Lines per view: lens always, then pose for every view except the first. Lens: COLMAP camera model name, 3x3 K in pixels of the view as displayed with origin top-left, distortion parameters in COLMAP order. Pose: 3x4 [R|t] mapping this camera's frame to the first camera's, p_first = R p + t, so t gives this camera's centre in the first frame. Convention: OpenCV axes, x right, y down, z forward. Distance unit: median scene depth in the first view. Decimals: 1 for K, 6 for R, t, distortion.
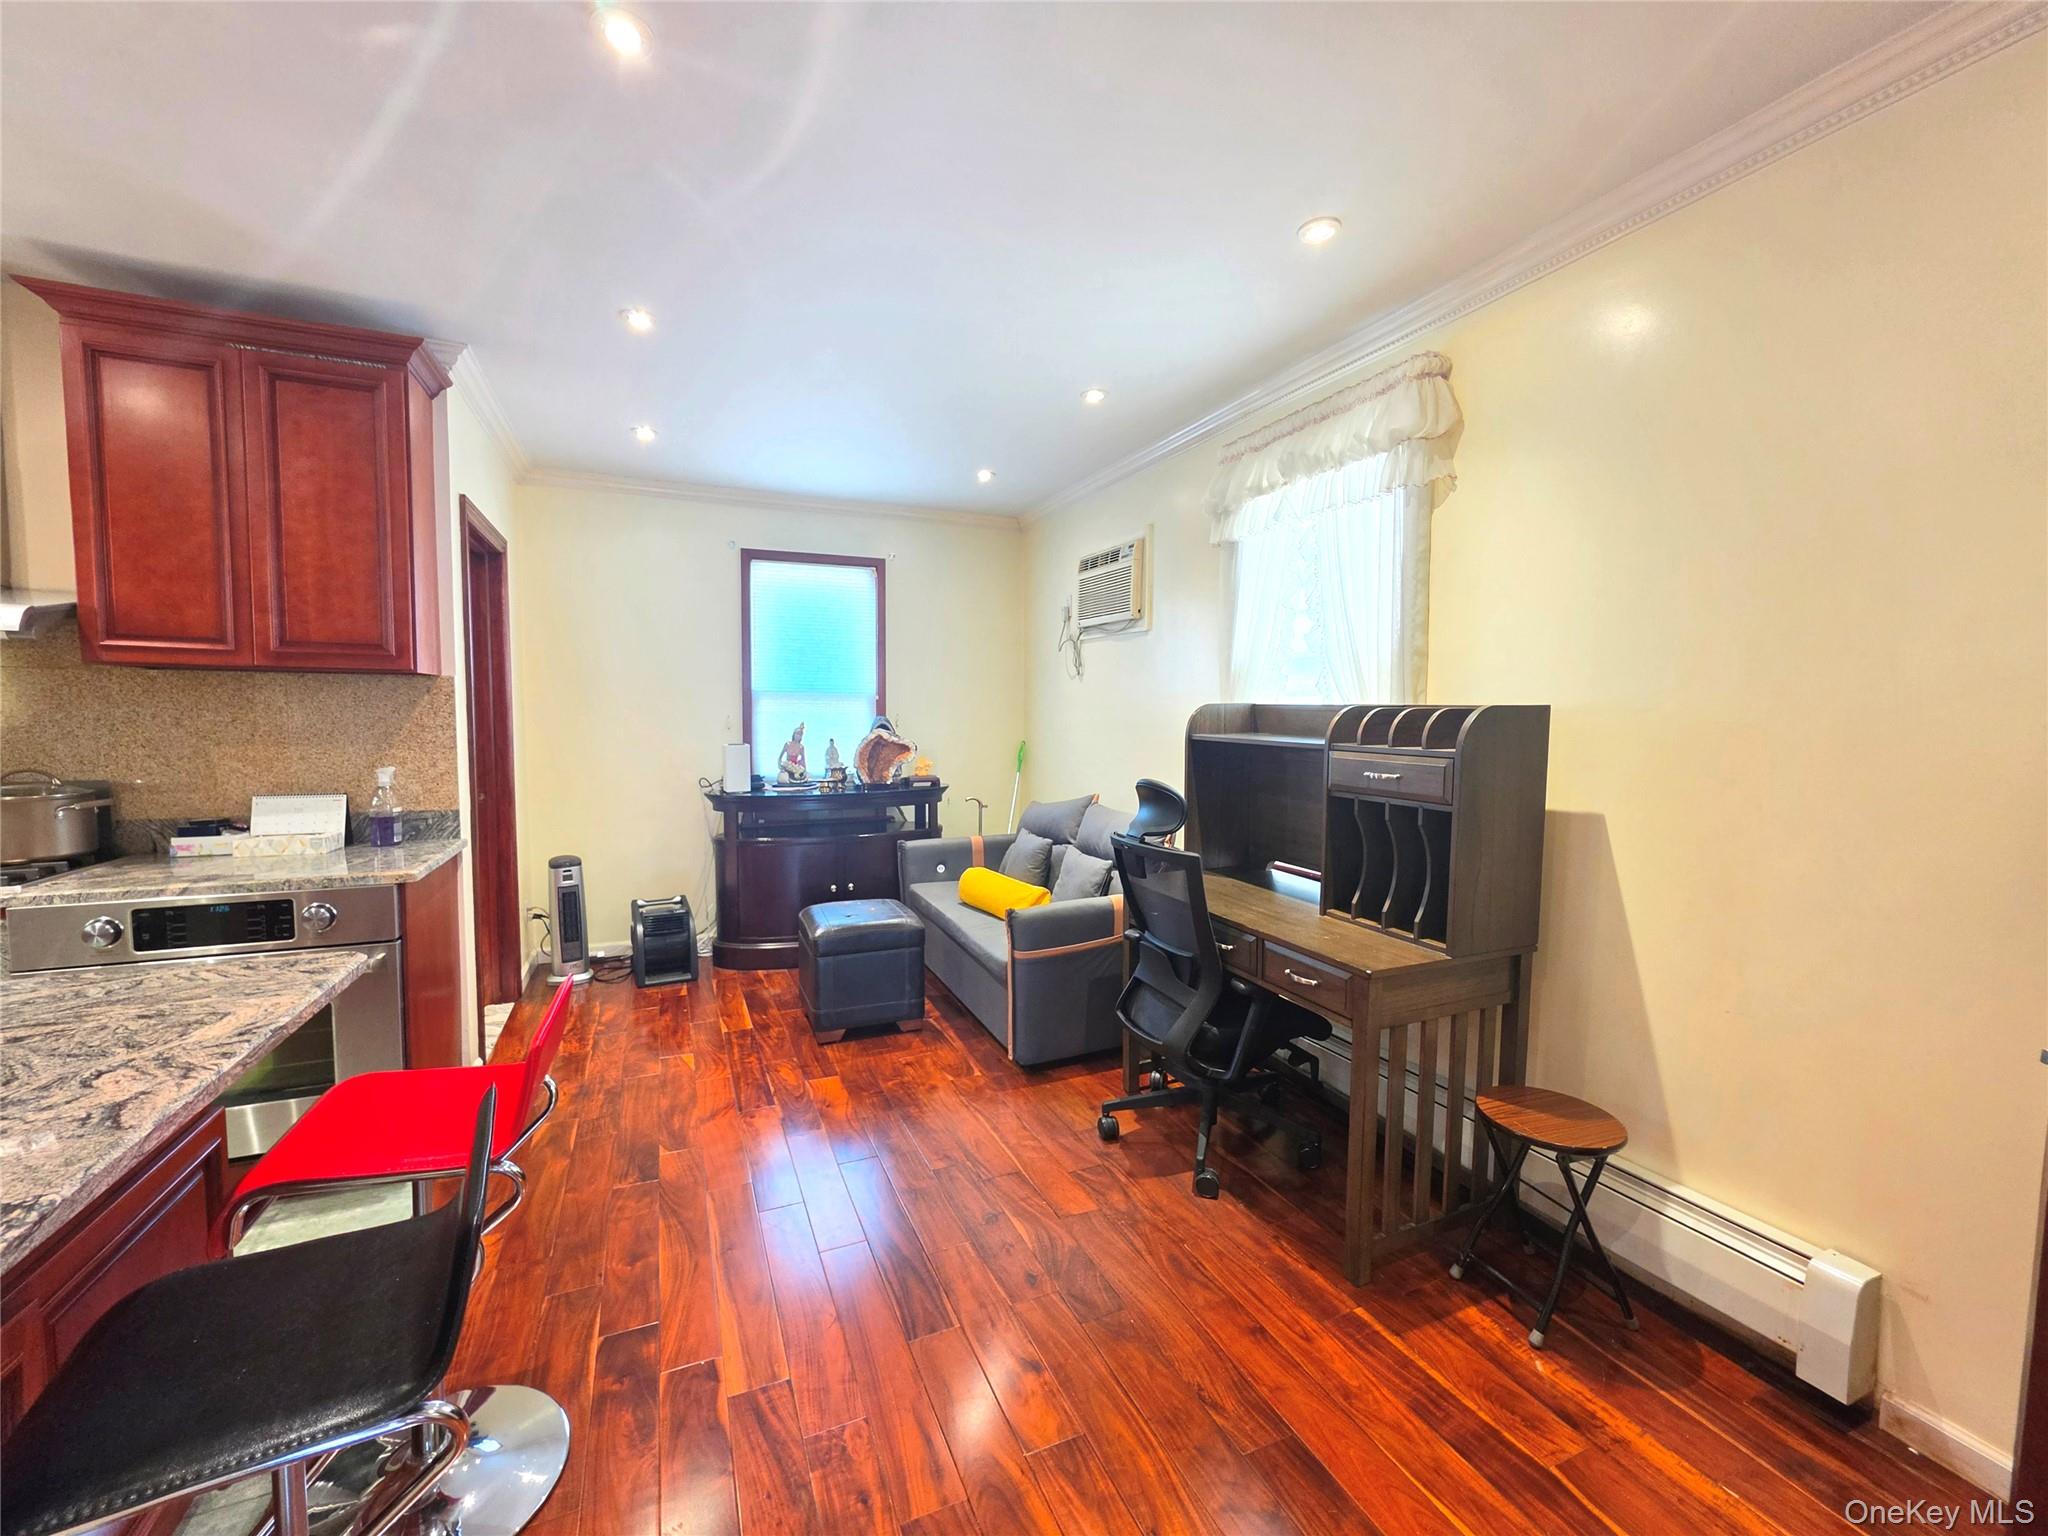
lens RADIAL K [[822.8, 0, 1014.6], [0, 822.8, 765.7], [0, 0, 1]] dist [-0.000570, 0.000373]
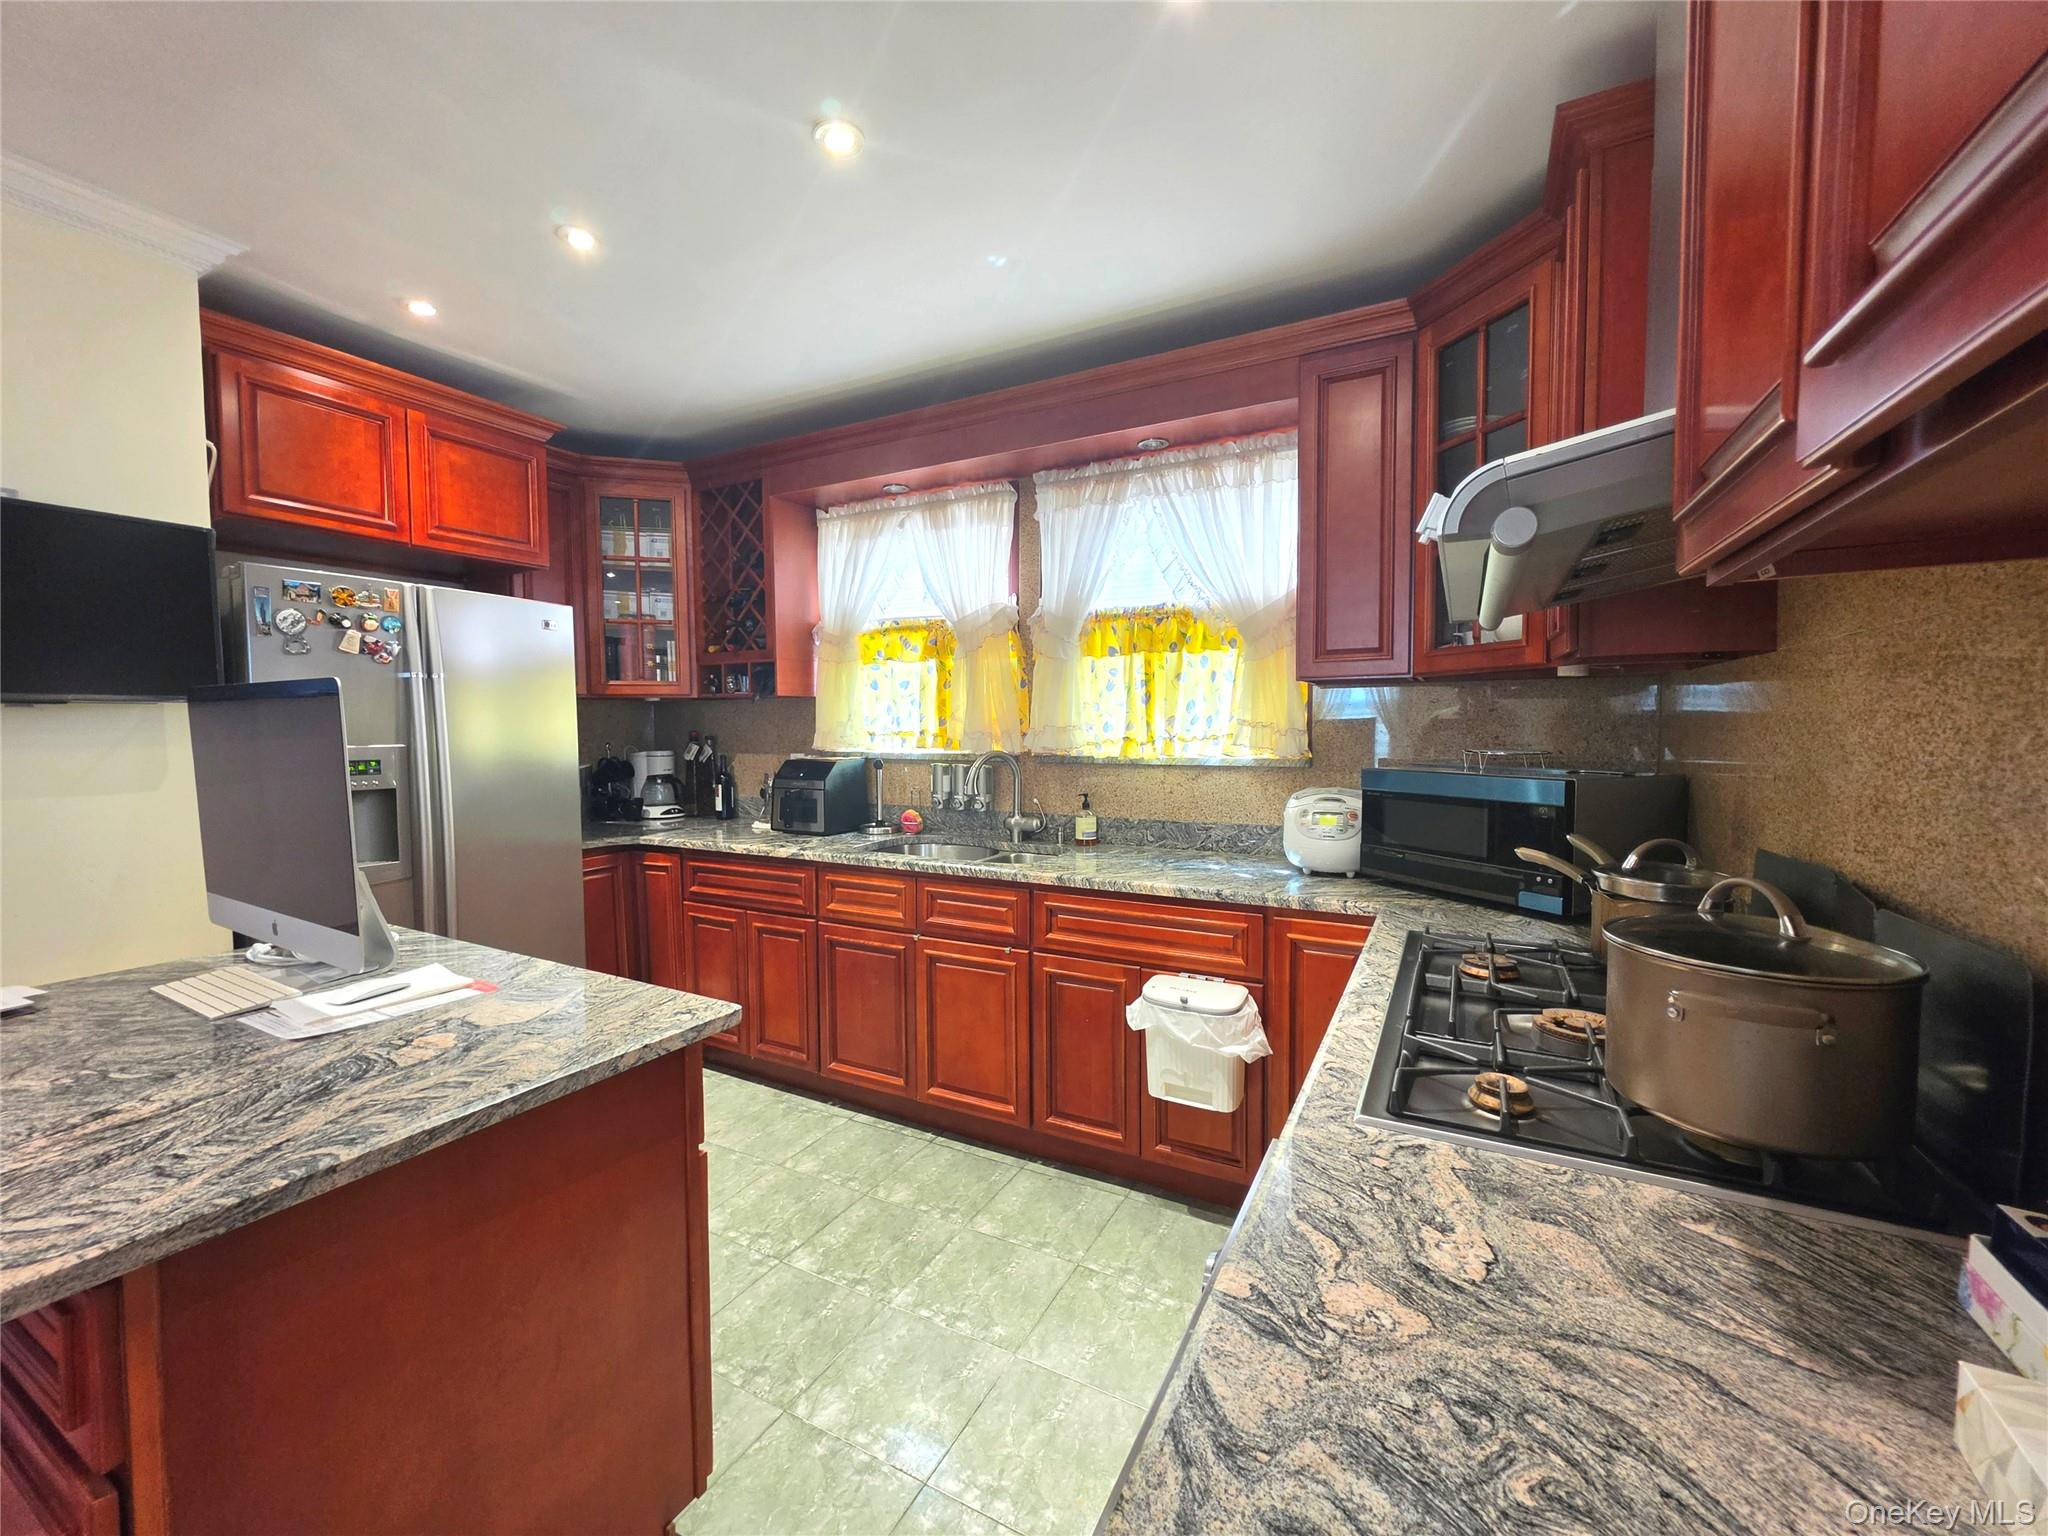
lens RADIAL K [[822.8, 0, 1014.6], [0, 822.8, 765.7], [0, 0, 1]] dist [-0.000570, 0.000373]
pose [[-0.785721, 0.025144, -0.618070, -0.684092], [-0.042789, 0.994571, 0.094856, -0.068177], [0.617100, 0.100977, -0.780379, 1.050555]]
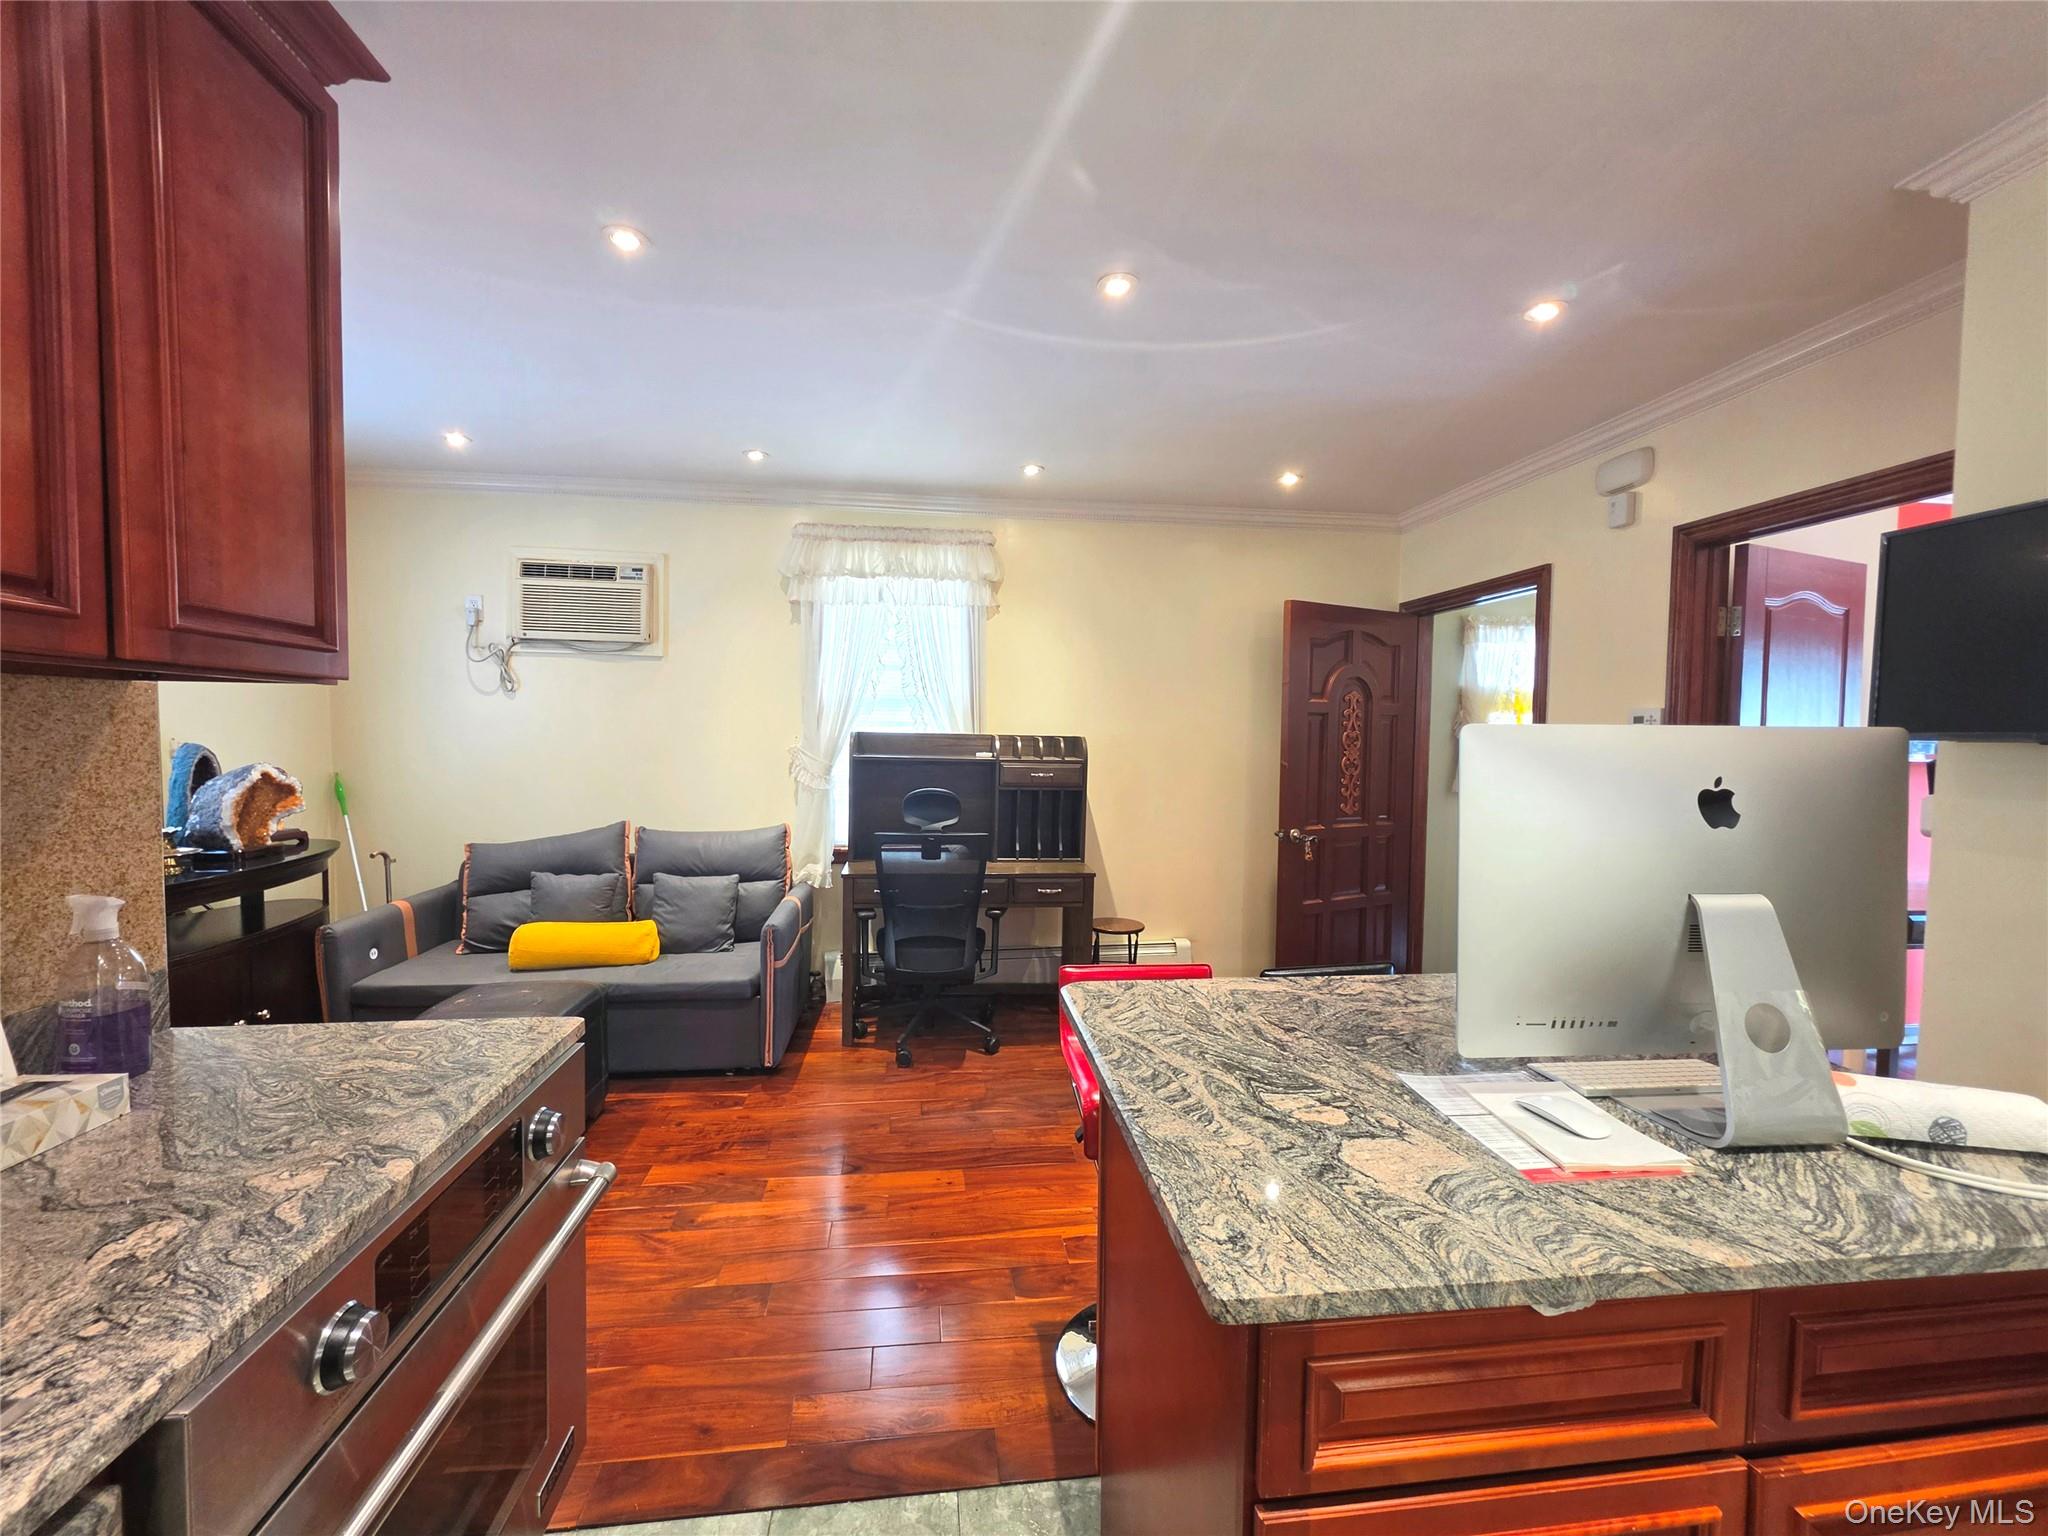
lens RADIAL K [[822.8, 0, 1014.6], [0, 822.8, 765.7], [0, 0, 1]] dist [-0.000570, 0.000373]
pose [[0.287798, -0.043768, 0.956690, -1.197198], [0.052823, 0.998160, 0.029775, -0.060192], [-0.956233, 0.041966, 0.289581, 0.487268]]
